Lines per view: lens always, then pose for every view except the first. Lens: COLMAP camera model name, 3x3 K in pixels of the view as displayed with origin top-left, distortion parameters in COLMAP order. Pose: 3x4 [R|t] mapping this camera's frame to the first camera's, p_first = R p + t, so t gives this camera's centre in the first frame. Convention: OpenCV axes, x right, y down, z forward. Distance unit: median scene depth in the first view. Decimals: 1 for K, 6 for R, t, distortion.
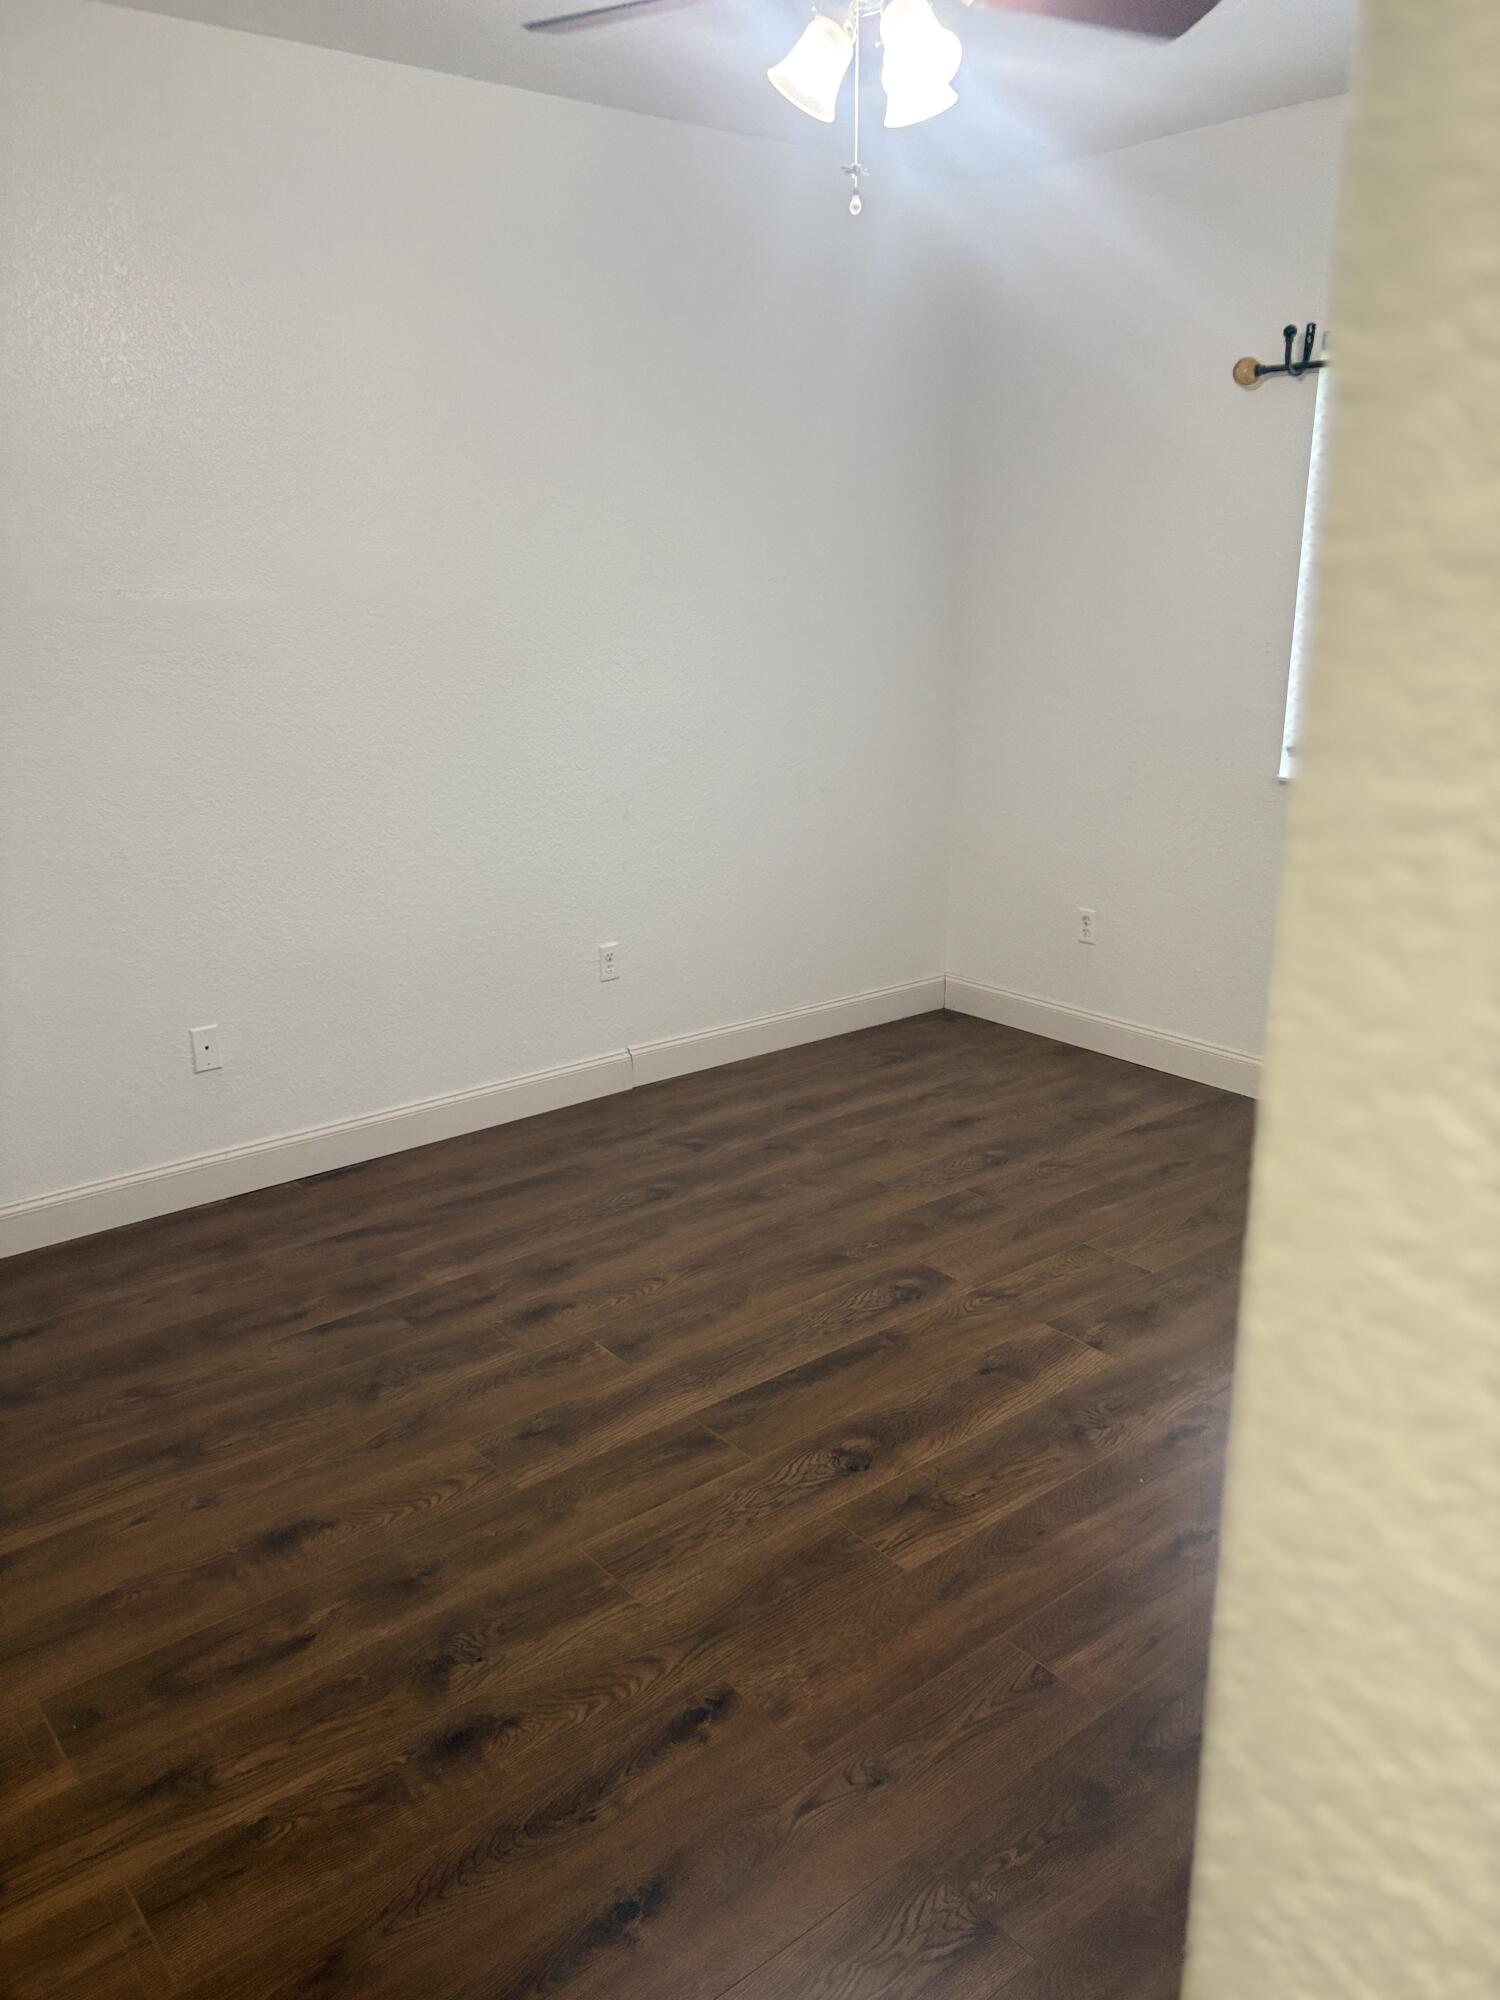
lens RADIAL K [[1516.9, 0, 767.3], [0, 1516.9, 1060.5], [0, 0, 1]] dist [0.041023, -0.043115]
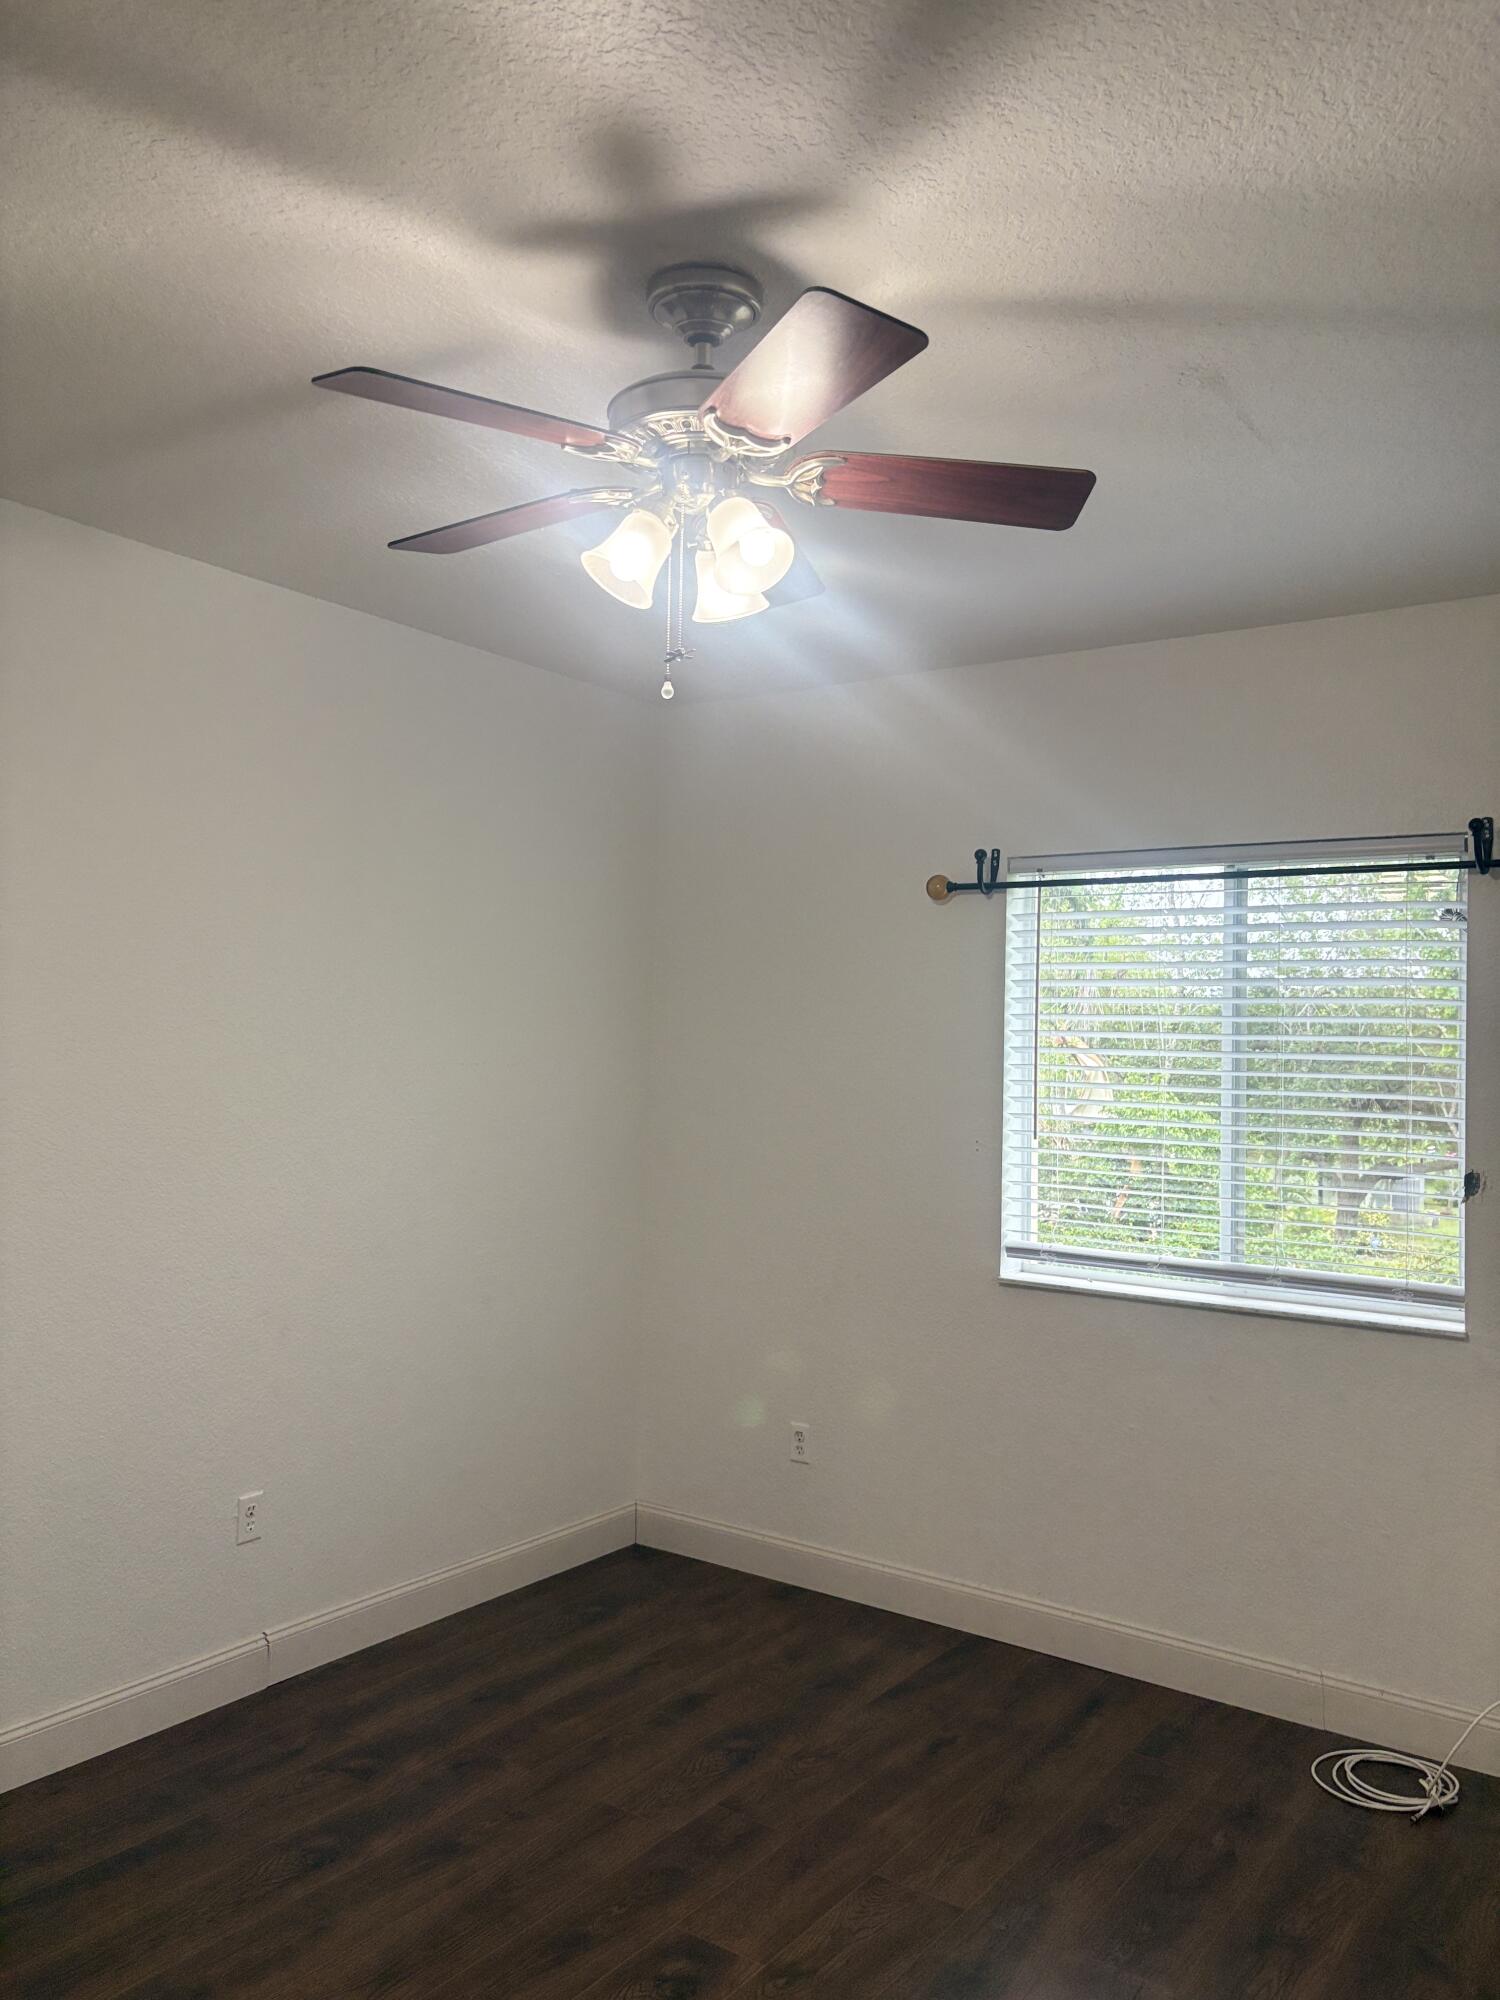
lens RADIAL K [[1516.9, 0, 738.8], [0, 1516.9, 1004.6], [0, 0, 1]] dist [0.041023, -0.043115]
pose [[0.965052, 0.038924, 0.259151, -0.078937], [0.050706, 0.942484, -0.330383, -0.043413], [-0.257106, 0.331977, 0.907573, 0.128994]]
